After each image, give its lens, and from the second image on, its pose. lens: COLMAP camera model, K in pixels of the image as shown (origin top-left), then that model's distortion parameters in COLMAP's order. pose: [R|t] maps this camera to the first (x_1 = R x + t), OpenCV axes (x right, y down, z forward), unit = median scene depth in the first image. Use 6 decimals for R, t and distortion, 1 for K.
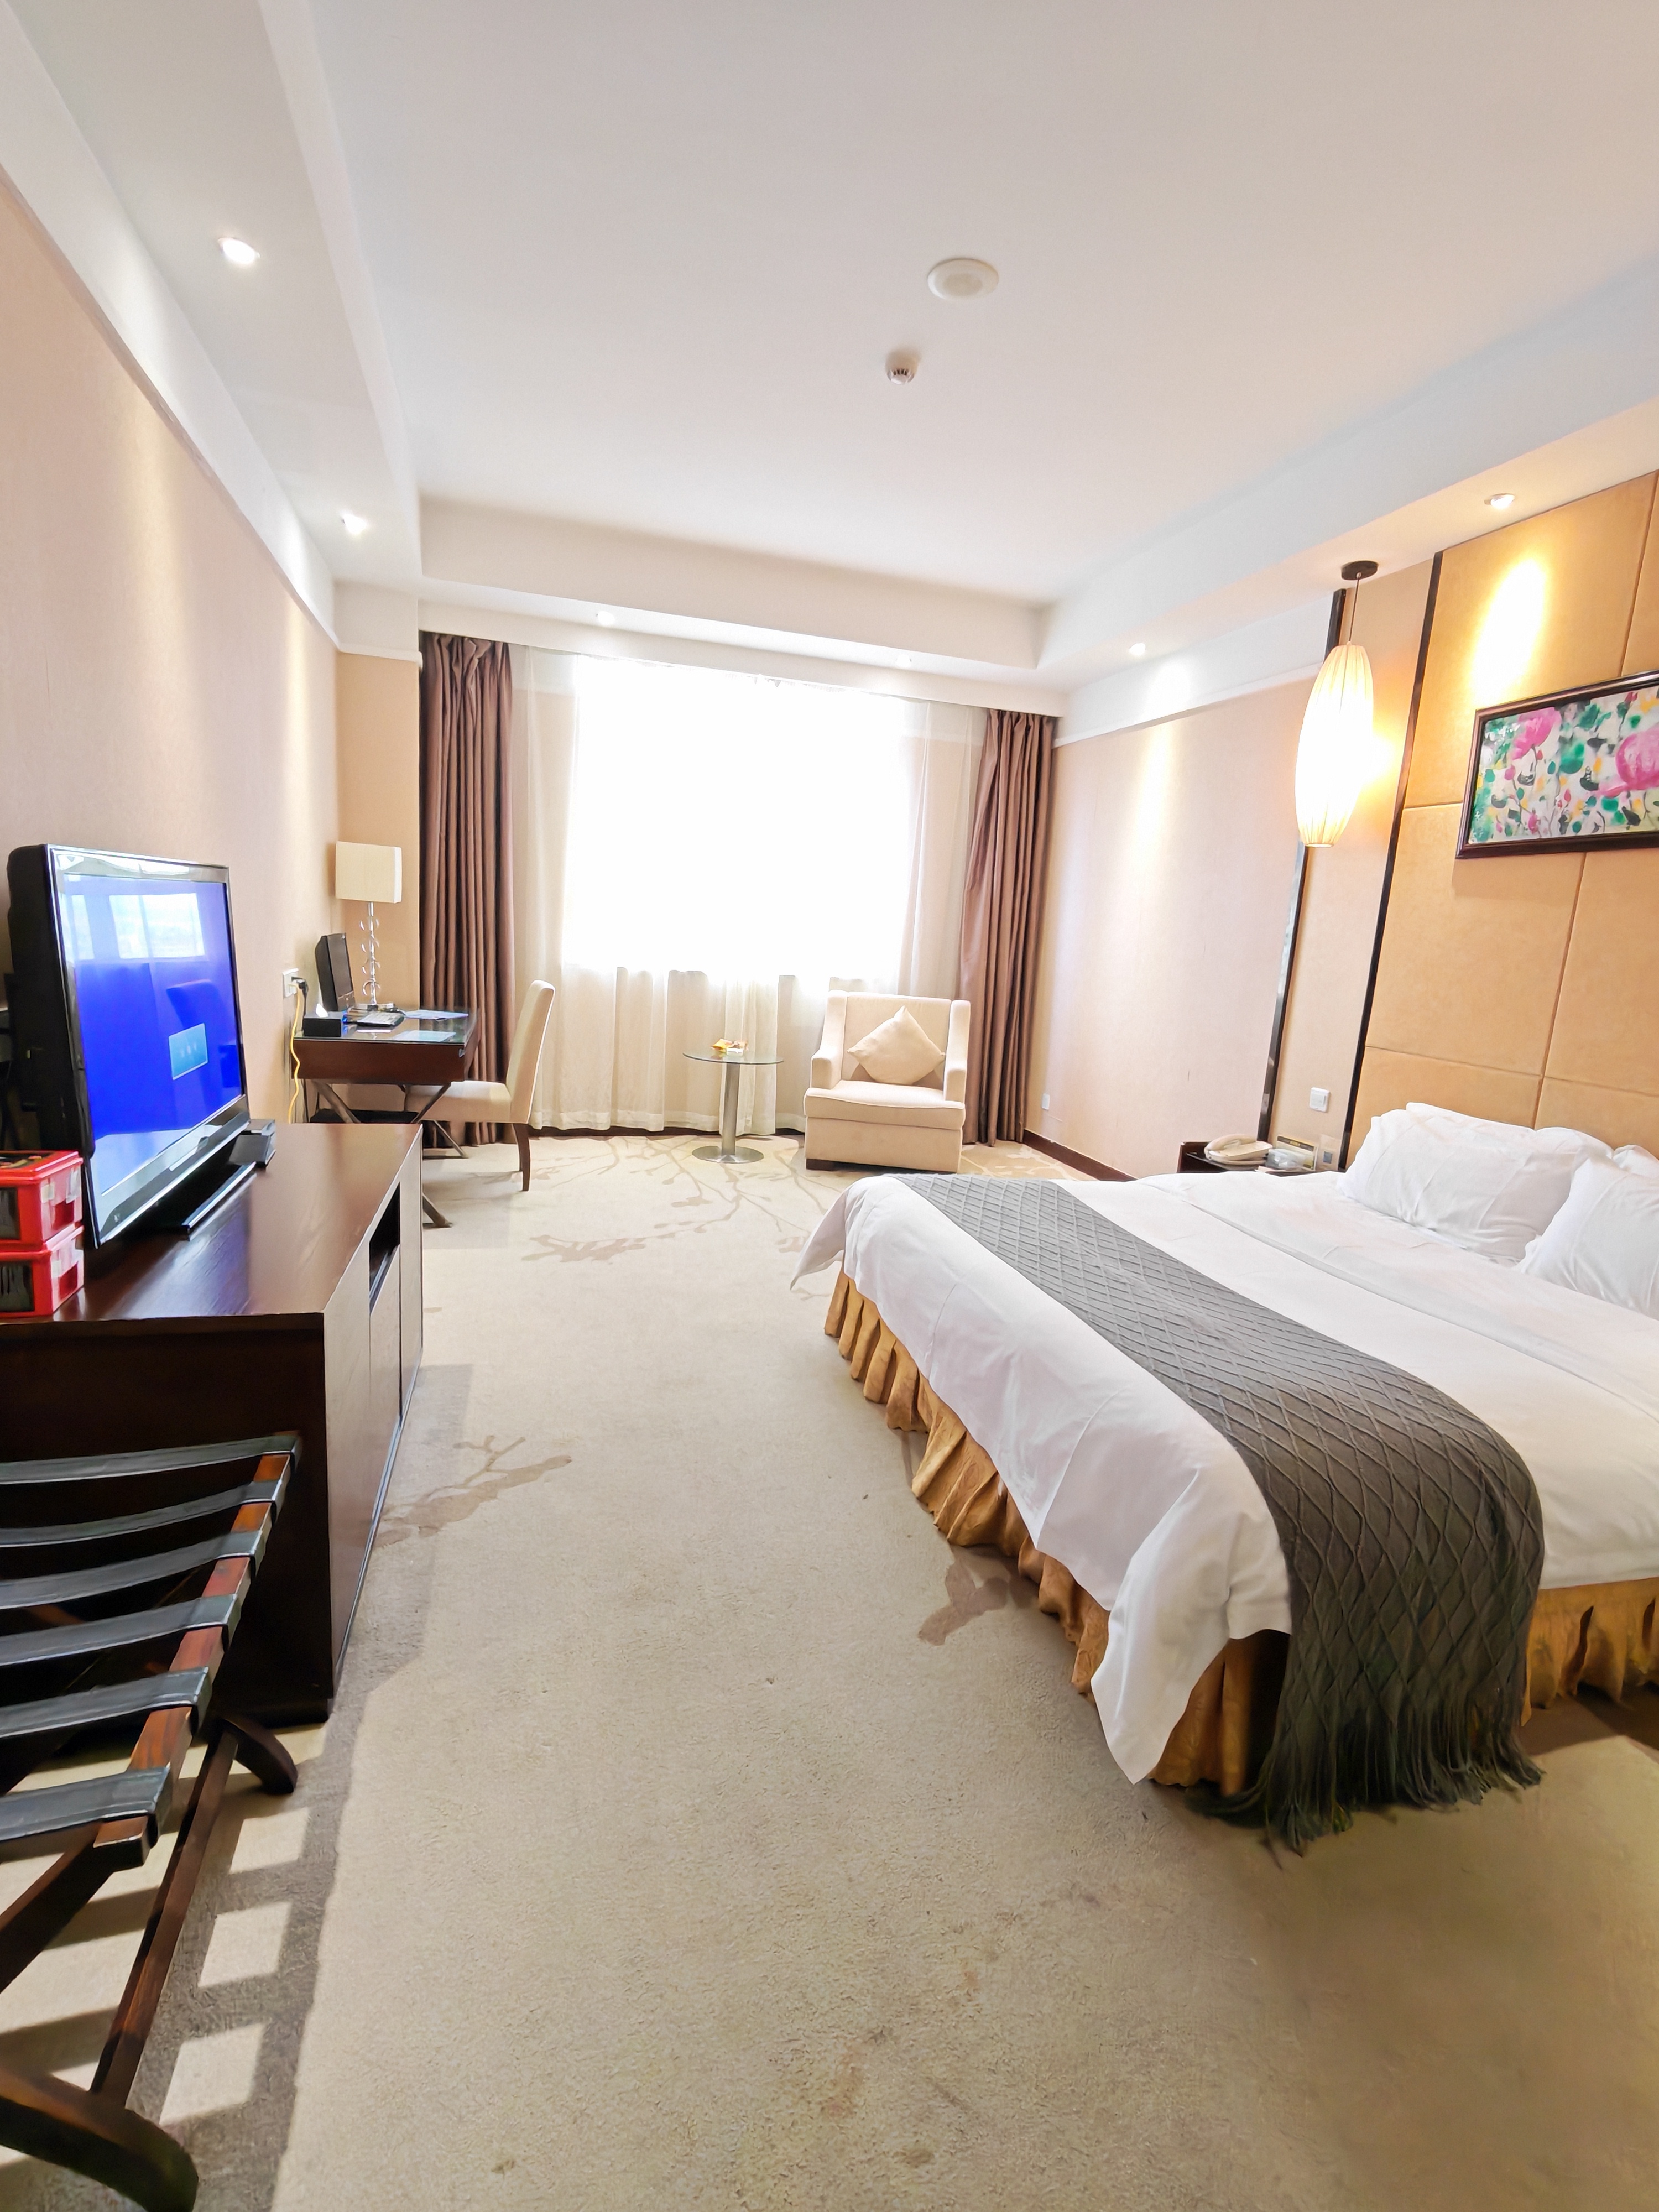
lens RADIAL K [[1016.9, 0, 838.1], [0, 1016.9, 1100.4], [0, 0, 1]] dist [-0.001098, 0.000006]
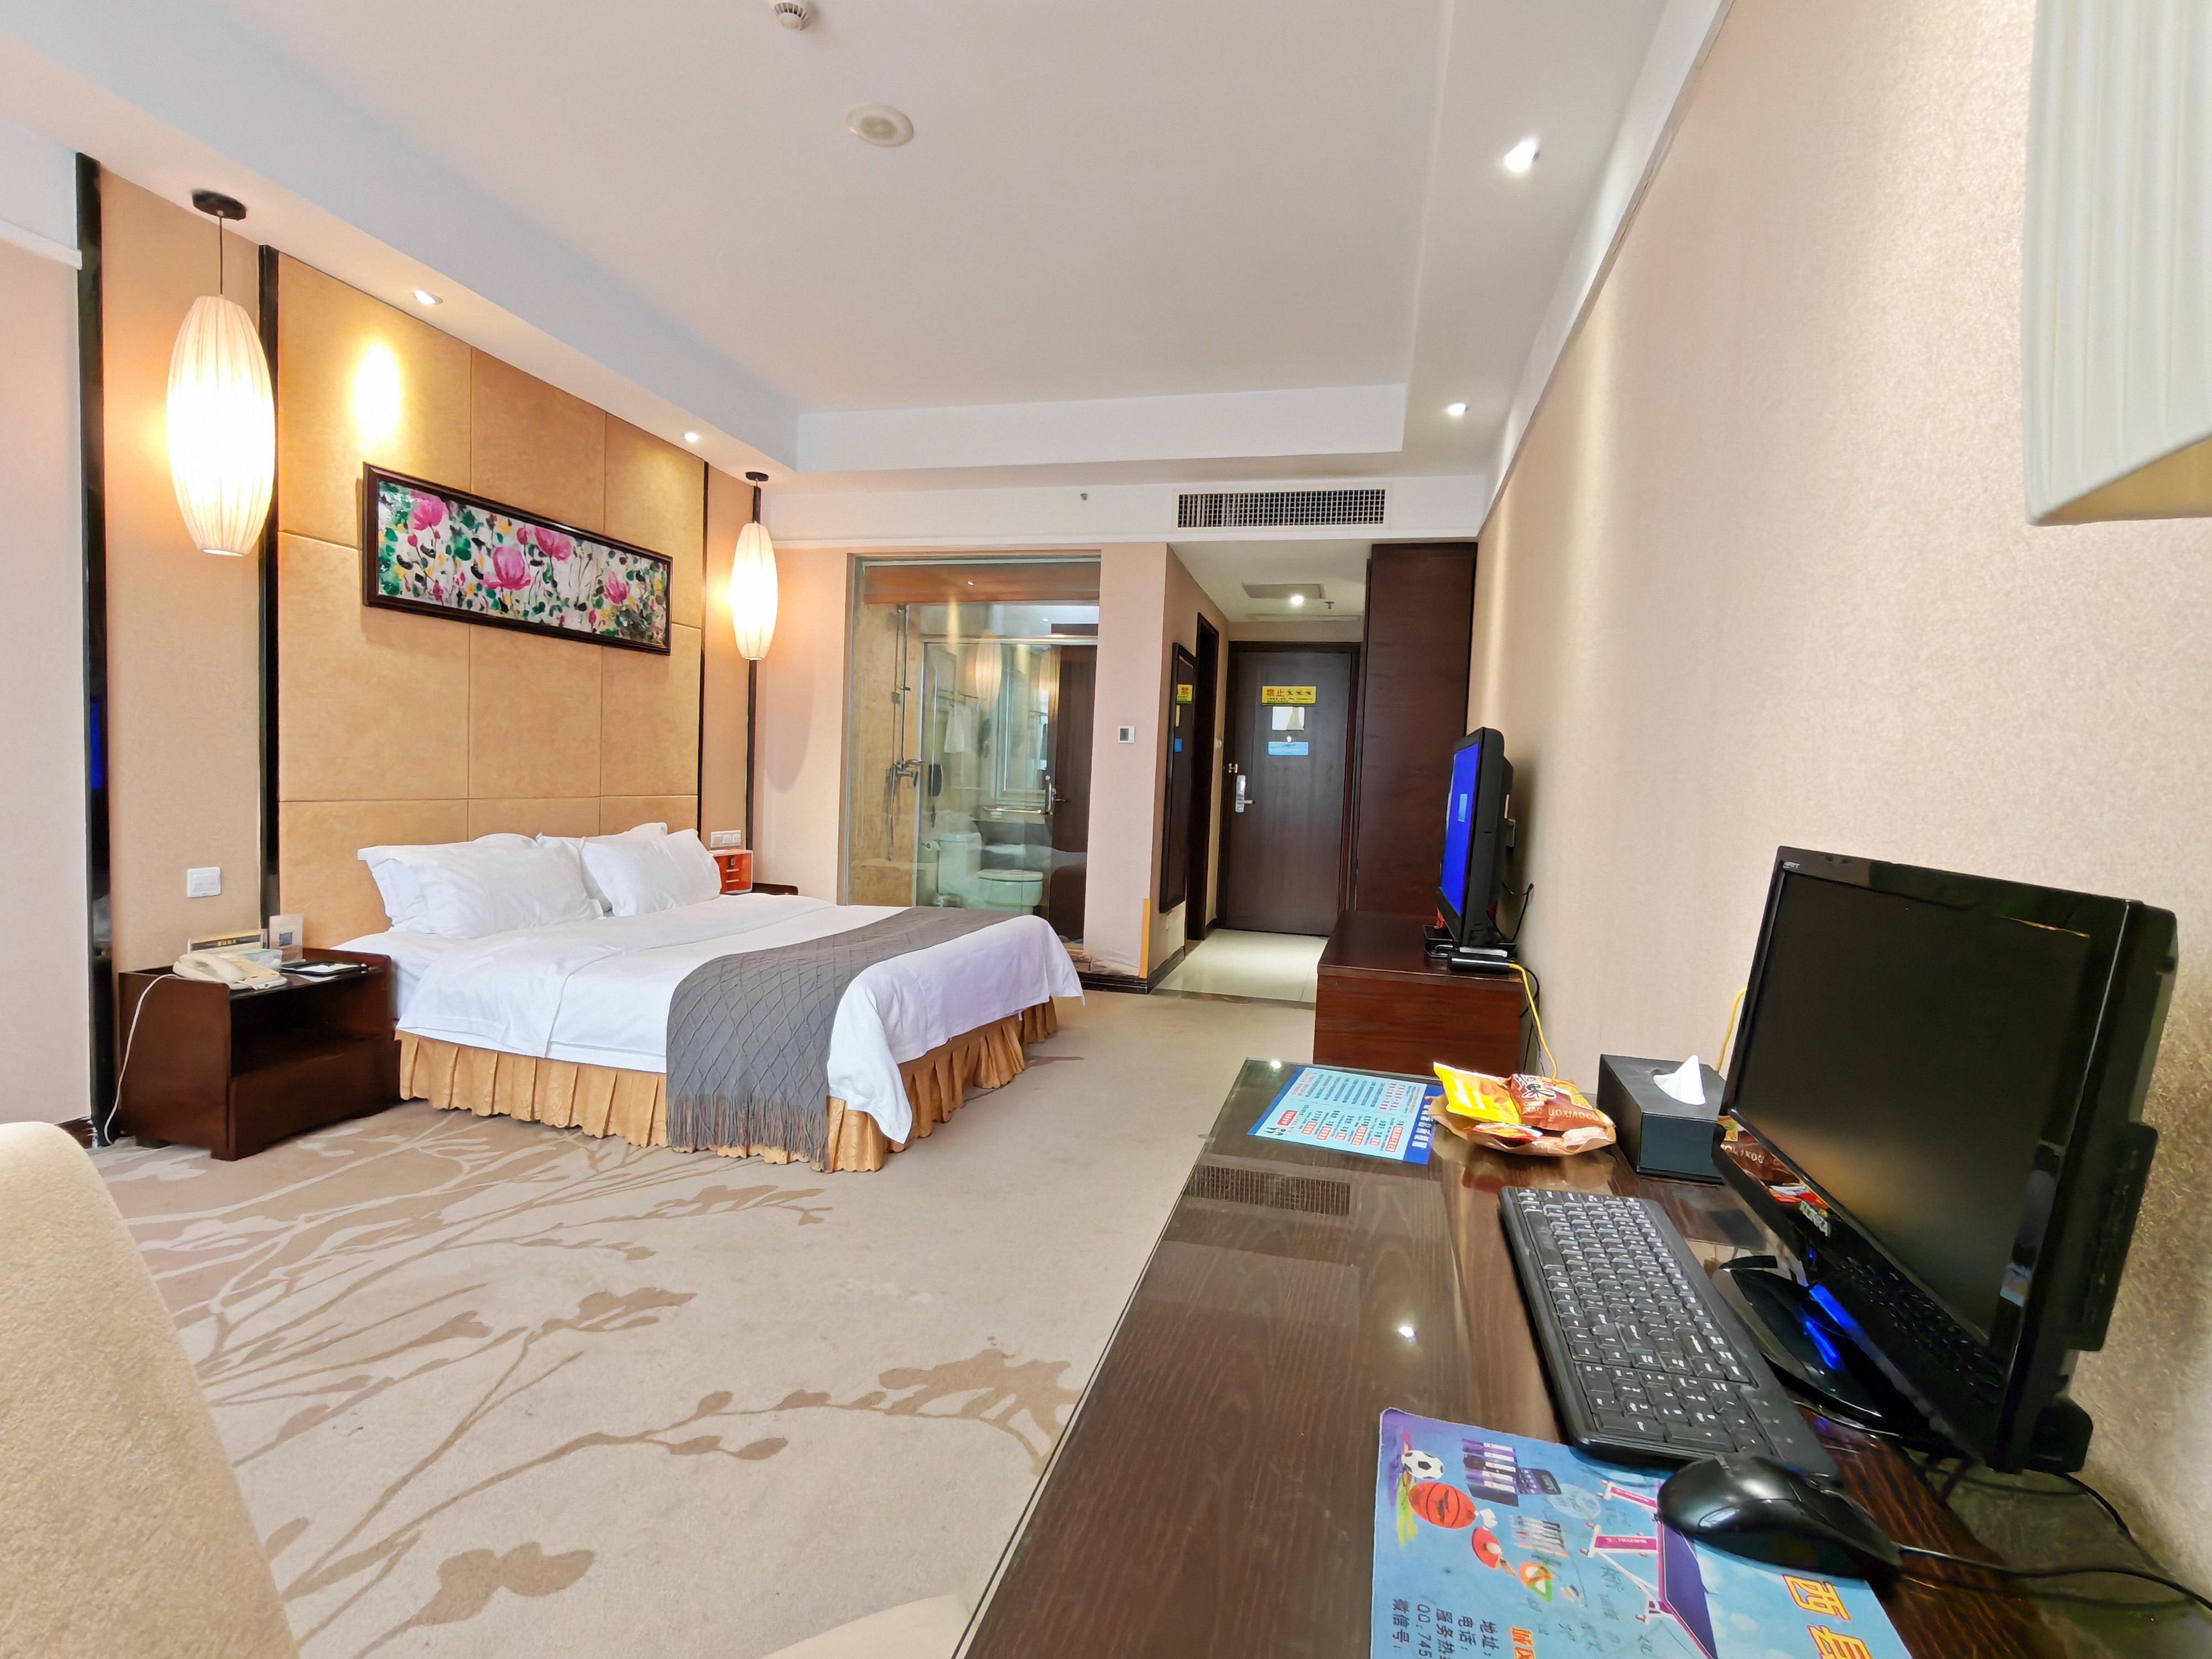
lens RADIAL K [[1016.9, 0, 1112.3], [0, 1016.9, 830.4], [0, 0, 1]] dist [-0.001098, 0.000006]
pose [[-0.848803, -0.120086, 0.514891, -0.624474], [0.001891, 0.973169, 0.230085, -0.272840], [-0.528705, 0.196270, -0.825802, 1.616035]]
